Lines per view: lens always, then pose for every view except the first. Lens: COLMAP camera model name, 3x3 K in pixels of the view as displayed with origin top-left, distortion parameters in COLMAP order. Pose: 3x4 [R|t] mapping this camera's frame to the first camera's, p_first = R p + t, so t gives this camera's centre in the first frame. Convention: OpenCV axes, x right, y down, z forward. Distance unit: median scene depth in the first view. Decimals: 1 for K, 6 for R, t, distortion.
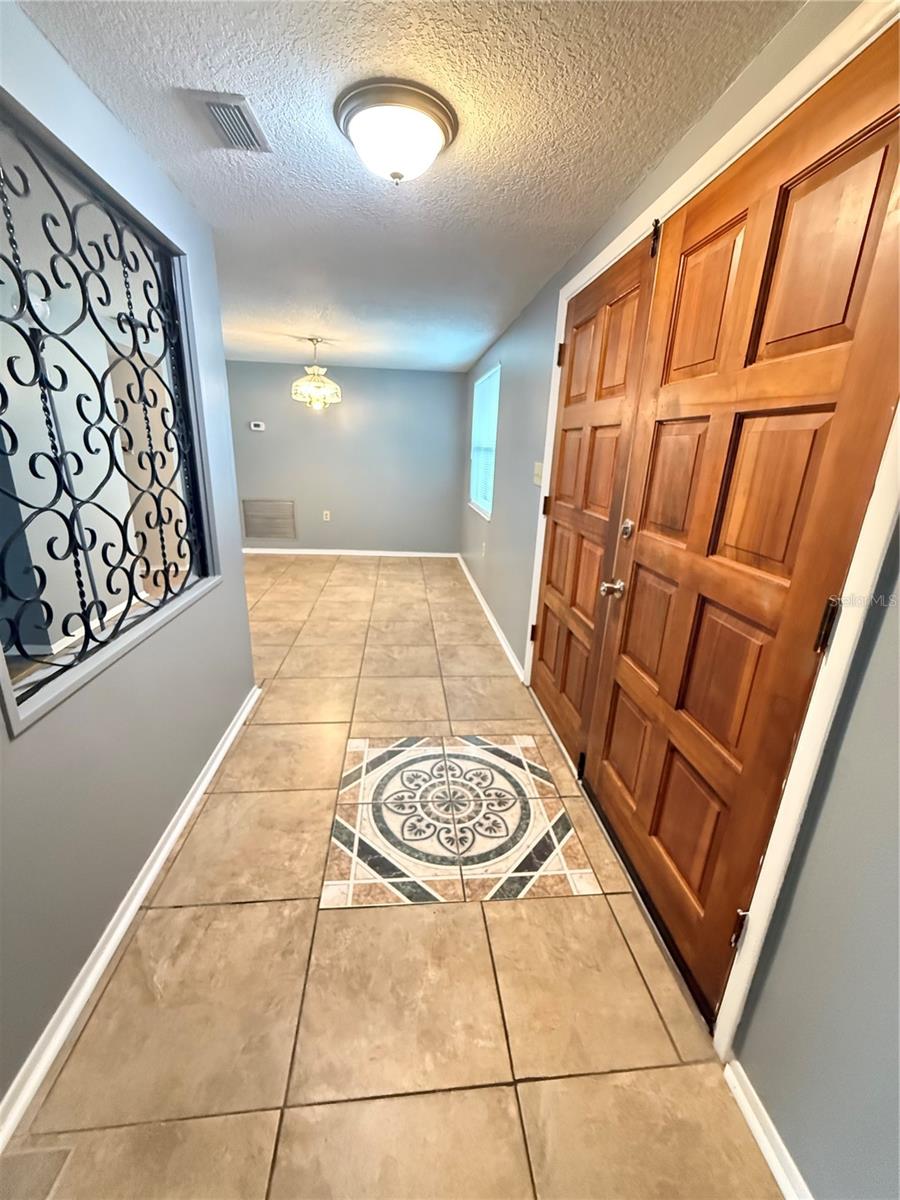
lens RADIAL K [[481.6, 0, 451.4], [0, 481.6, 597.4], [0, 0, 1]] dist [-0.001233, 0.000034]
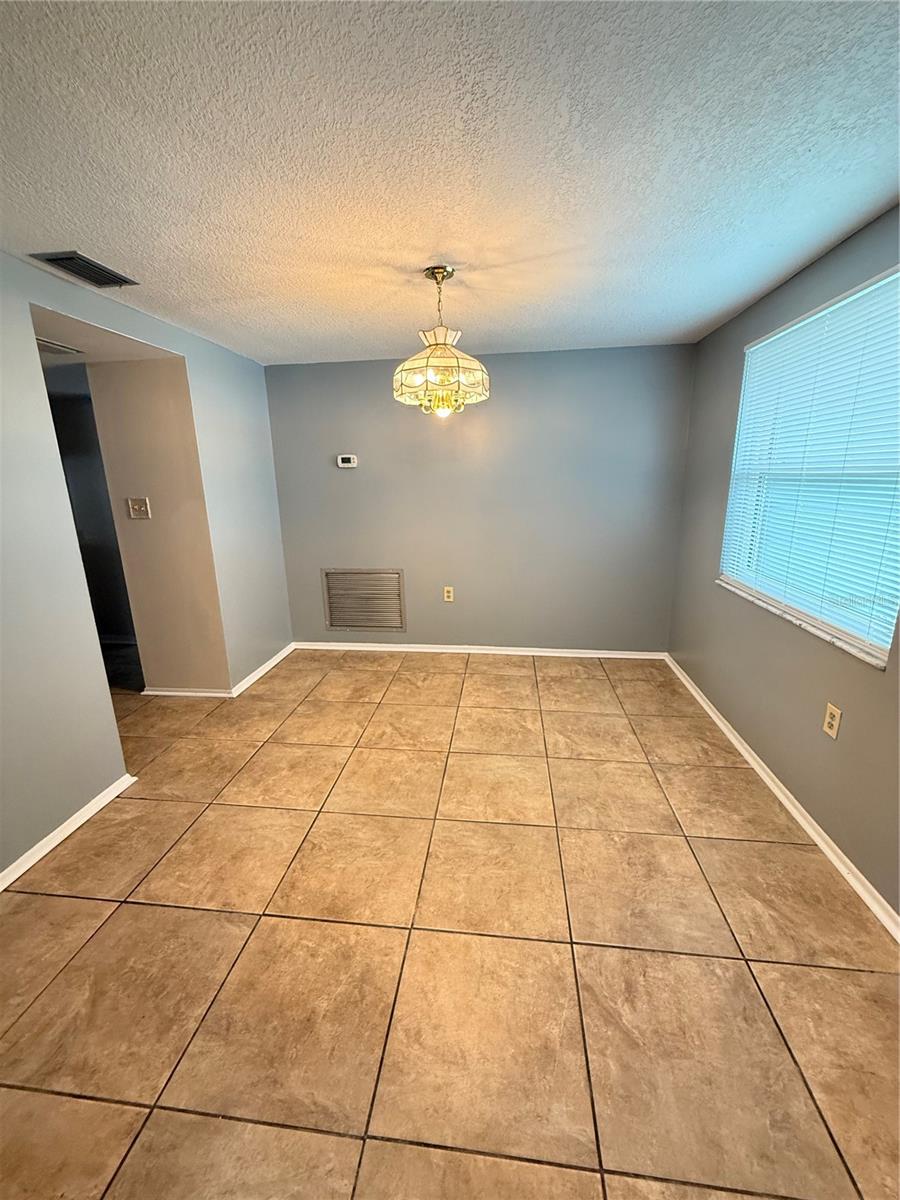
lens RADIAL K [[481.6, 0, 451.4], [0, 481.6, 597.4], [0, 0, 1]] dist [-0.001233, 0.000034]
pose [[0.974710, 0.000326, -0.223471, -0.159150], [-0.012382, 0.998541, -0.052552, -0.181585], [0.223128, 0.053991, 0.973293, 0.530723]]
